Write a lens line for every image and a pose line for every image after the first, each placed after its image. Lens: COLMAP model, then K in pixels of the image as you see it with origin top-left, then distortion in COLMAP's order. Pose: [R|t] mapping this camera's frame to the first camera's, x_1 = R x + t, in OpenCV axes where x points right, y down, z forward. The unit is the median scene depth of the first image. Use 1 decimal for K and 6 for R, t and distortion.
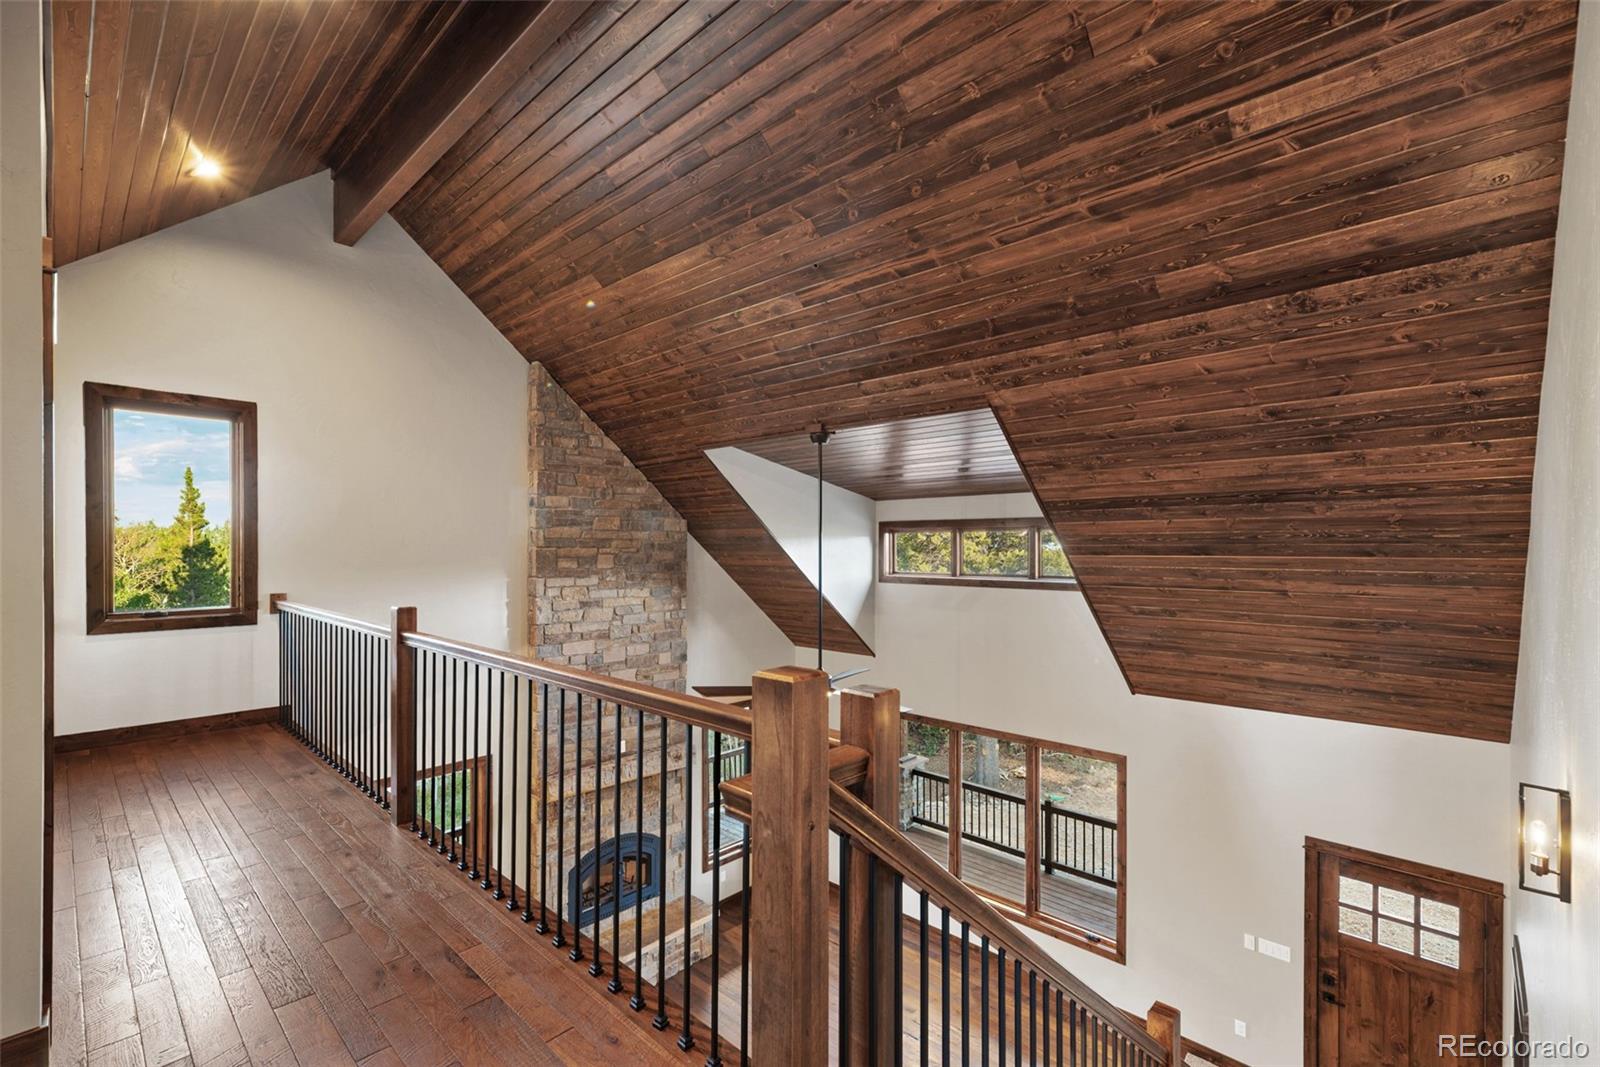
lens RADIAL K [[694.5, 0, 798.4], [0, 694.5, 548.1], [0, 0, 1]] dist [0.003249, 0.000251]
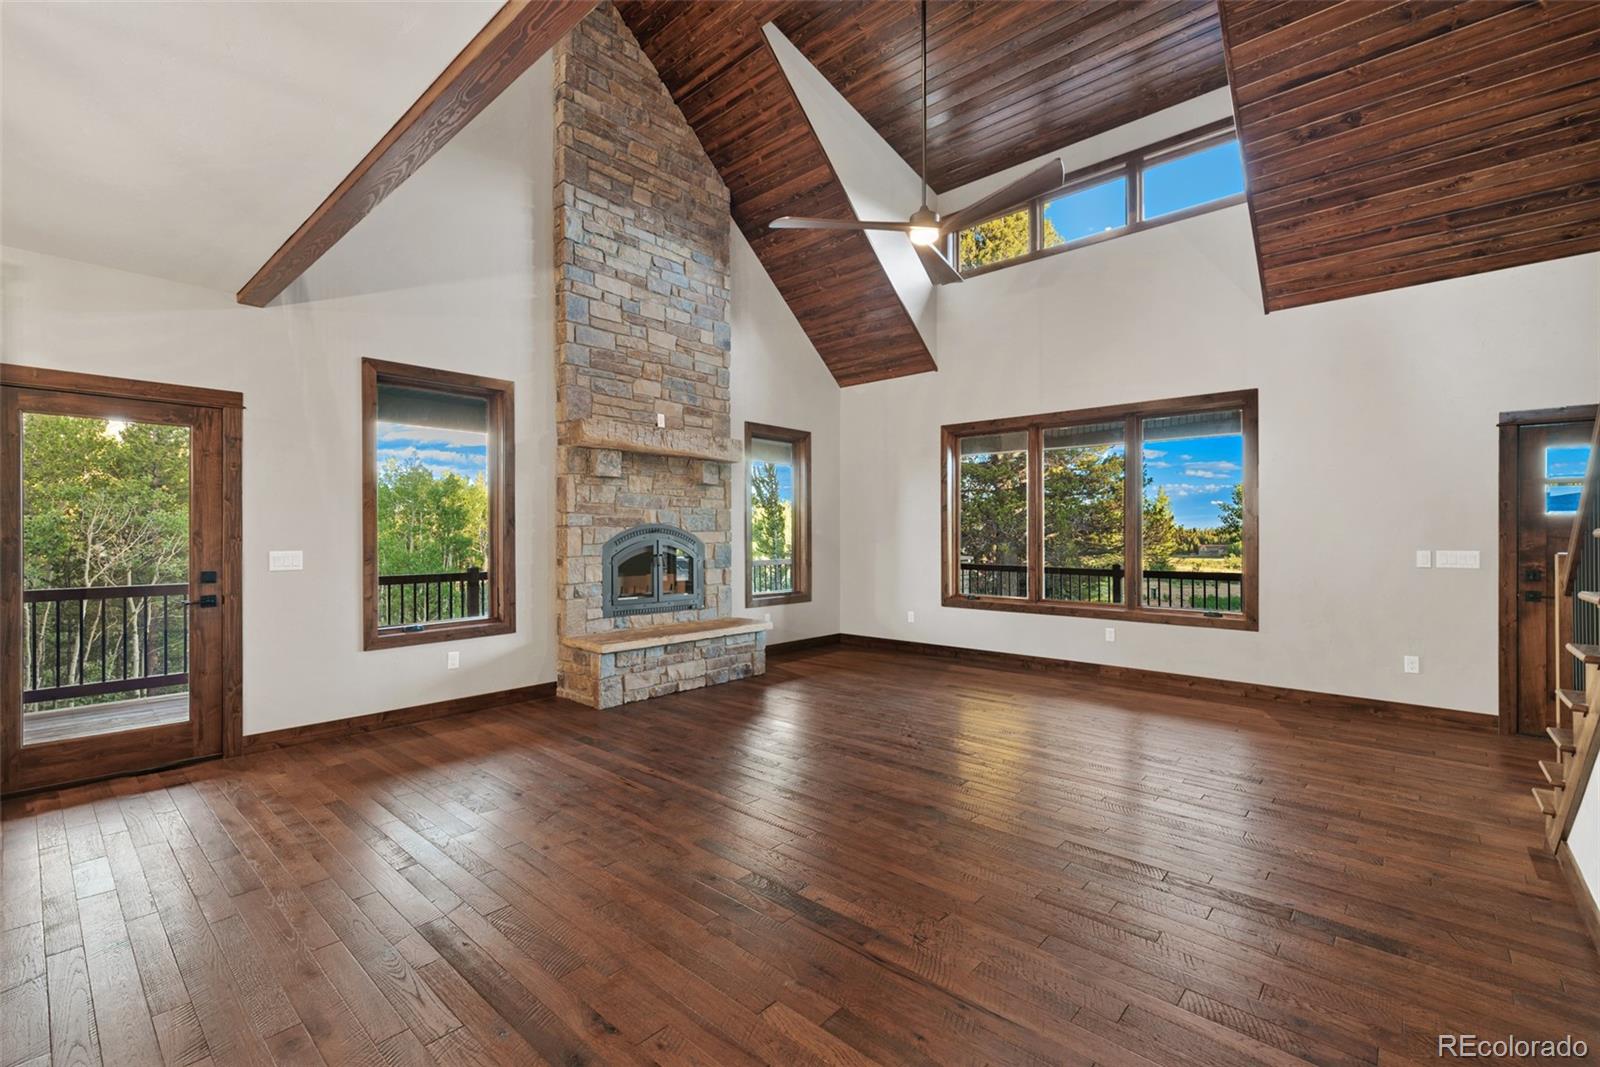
lens RADIAL K [[694.5, 0, 797.1], [0, 694.5, 533.4], [0, 0, 1]] dist [0.003249, 0.000251]
pose [[0.999842, -0.003865, 0.017363, -0.105334], [0.003838, 0.999991, 0.001578, 0.443638], [-0.017369, -0.001511, 0.999848, 0.141780]]
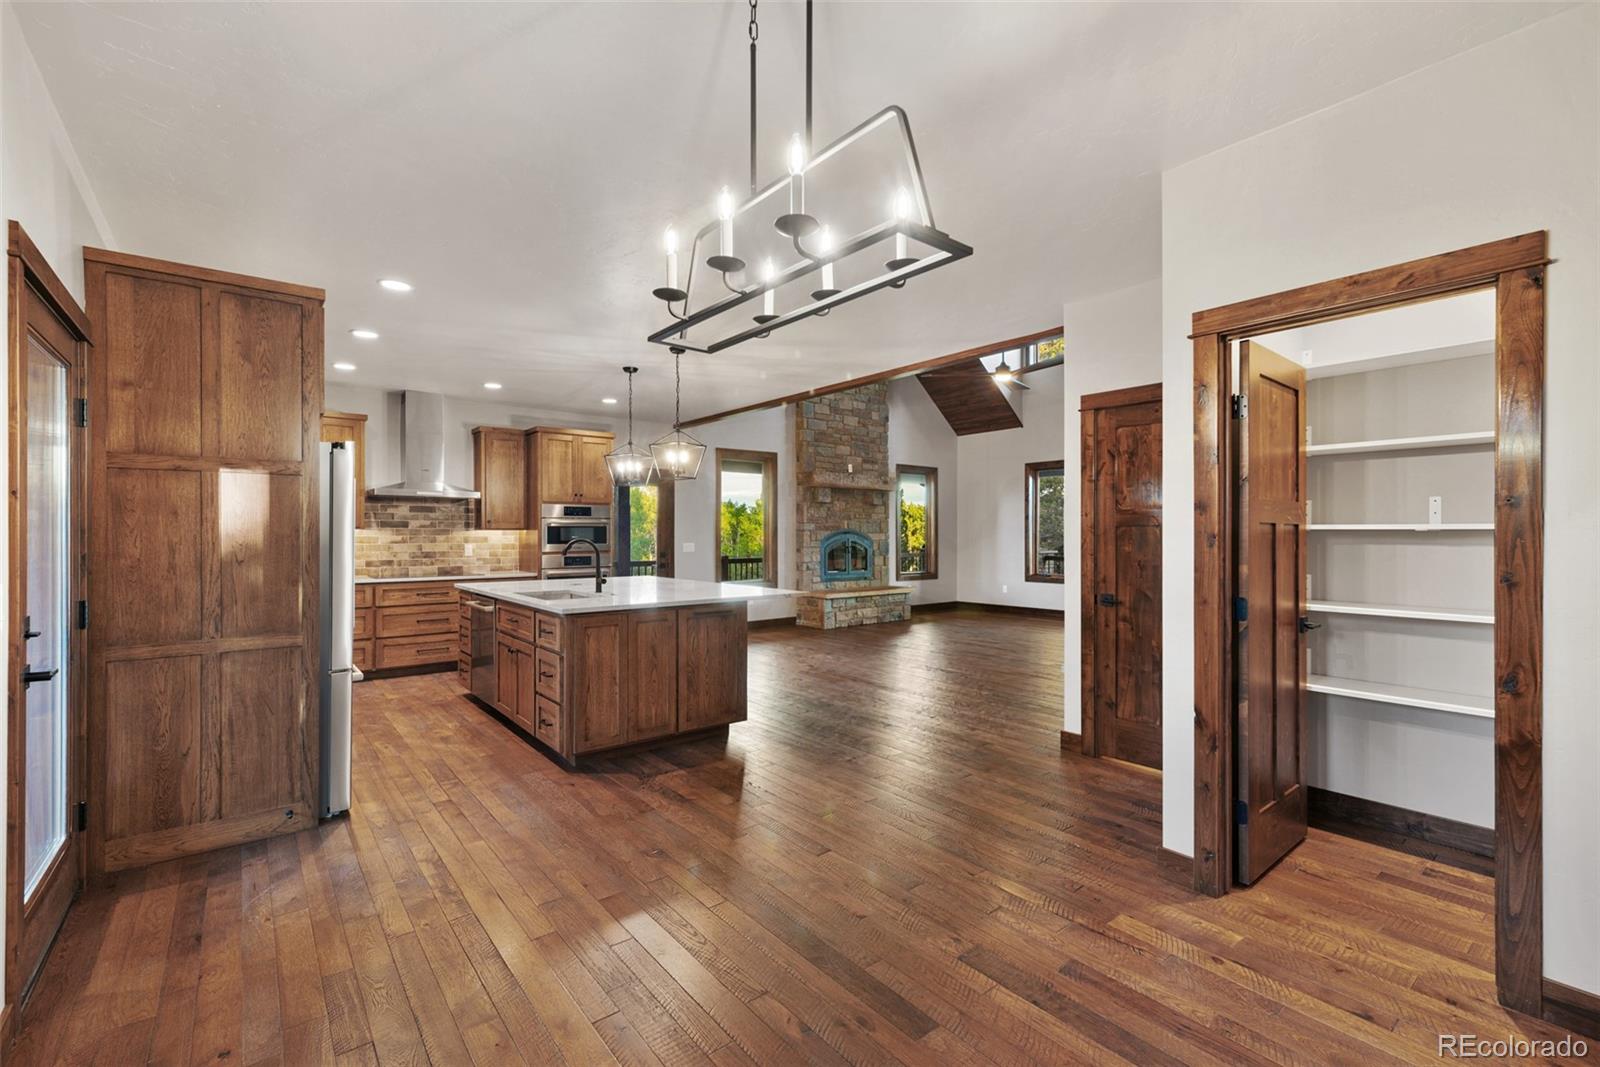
lens RADIAL K [[694.5, 0, 801.3], [0, 694.5, 537.2], [0, 0, 1]] dist [0.003249, 0.000251]
pose [[0.989715, -0.002369, -0.143036, -0.152802], [0.003566, 0.999961, 0.008117, 0.437854], [0.143011, -0.008544, 0.989684, -0.493971]]
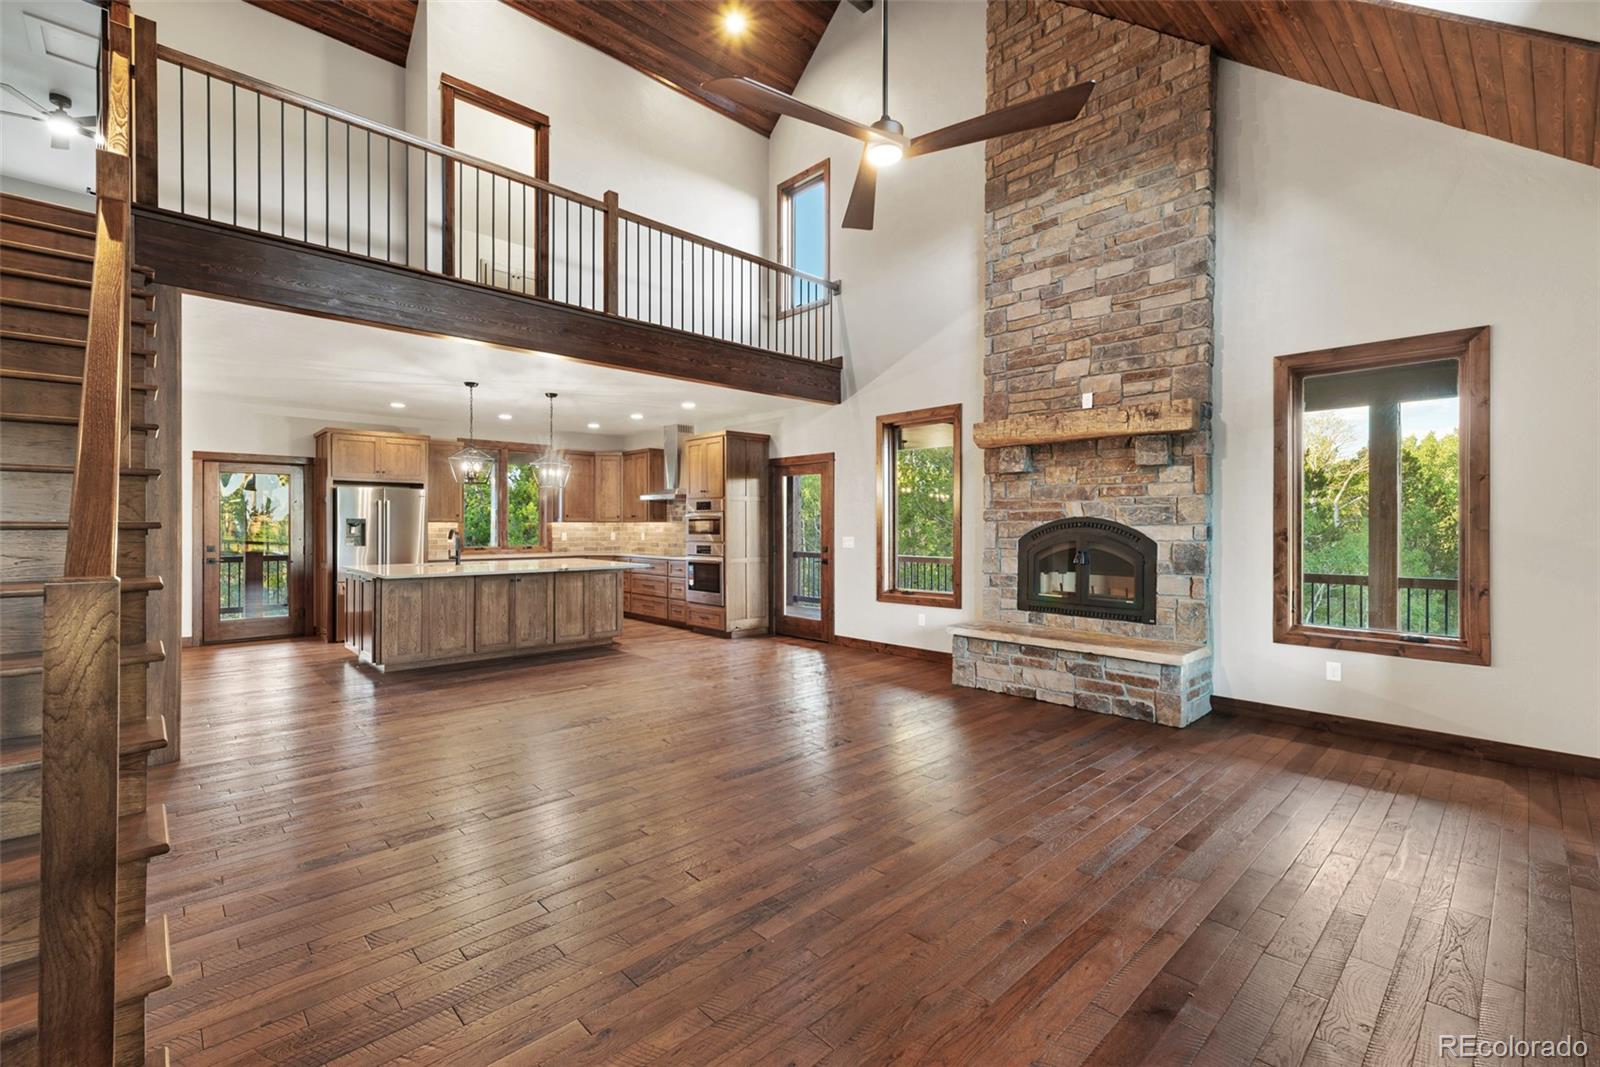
lens RADIAL K [[694.5, 0, 796.3], [0, 694.5, 532.5], [0, 0, 1]] dist [0.003249, 0.000251]
pose [[-0.071661, 0.003918, -0.997421, 0.554133], [-0.001267, 0.999991, 0.004019, 0.447111], [0.997428, 0.001552, -0.071656, 0.768073]]
